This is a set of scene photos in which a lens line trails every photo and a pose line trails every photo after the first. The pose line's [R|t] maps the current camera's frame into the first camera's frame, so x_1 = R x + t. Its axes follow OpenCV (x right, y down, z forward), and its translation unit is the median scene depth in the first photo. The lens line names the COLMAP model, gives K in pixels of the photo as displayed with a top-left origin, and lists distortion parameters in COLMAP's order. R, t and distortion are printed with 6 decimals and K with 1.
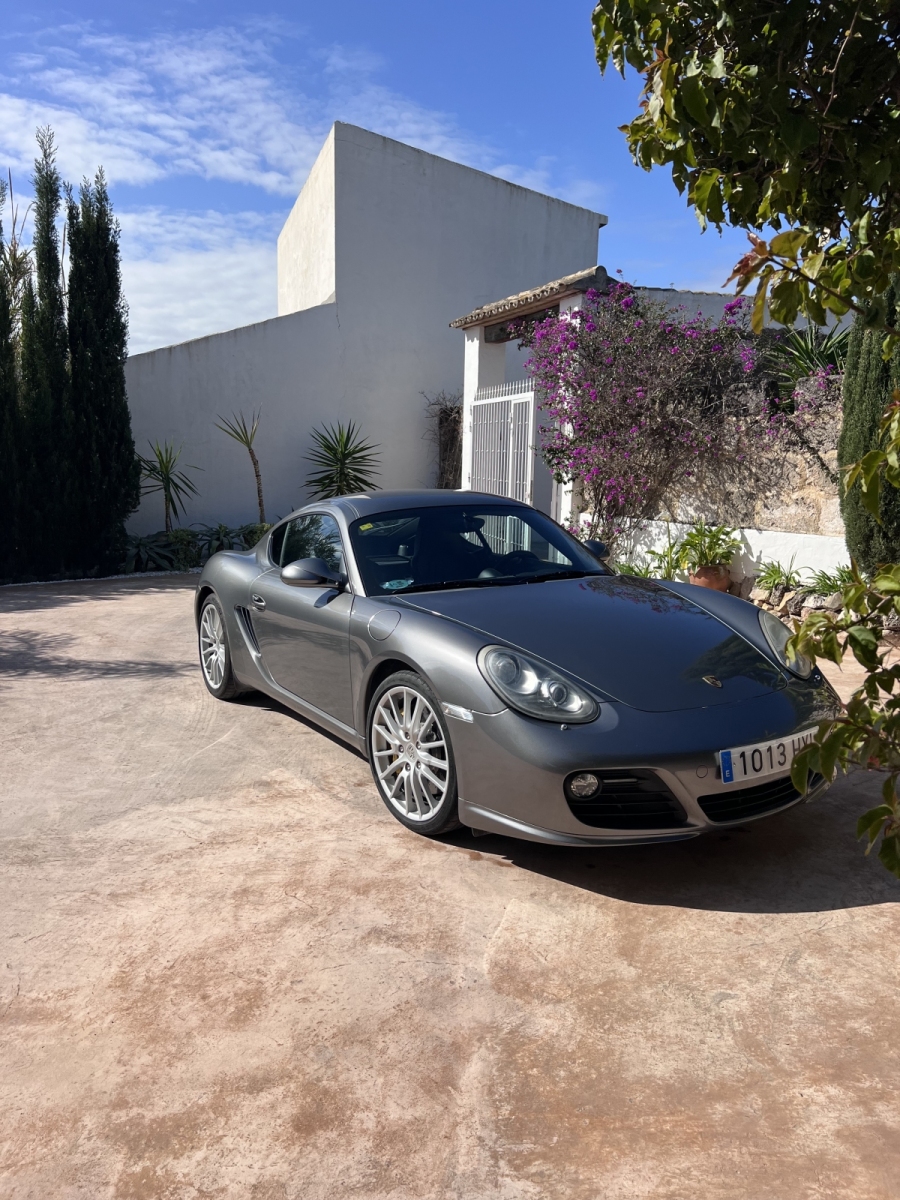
lens RADIAL K [[893.3, 0, 450.0], [0, 893.3, 600.0], [0, 0, 1]] dist [0.020209, -0.002964]
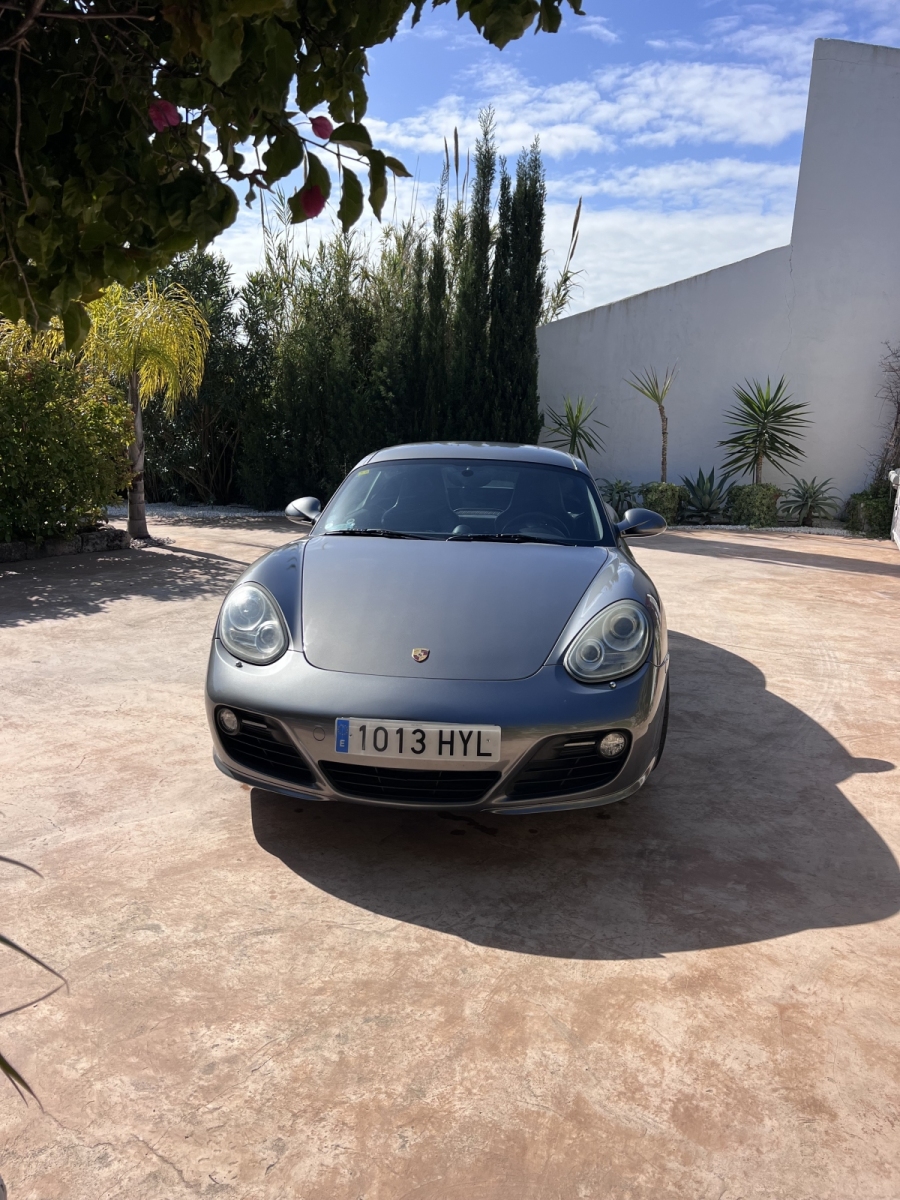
lens RADIAL K [[902.0, 0, 450.0], [0, 902.0, 600.0], [0, 0, 1]] dist [0.029539, -0.041742]
pose [[0.801106, 0.146212, -0.580388, 0.237913], [-0.121849, 0.989236, 0.081022, -0.012170], [0.585988, 0.005813, 0.810299, 0.074187]]
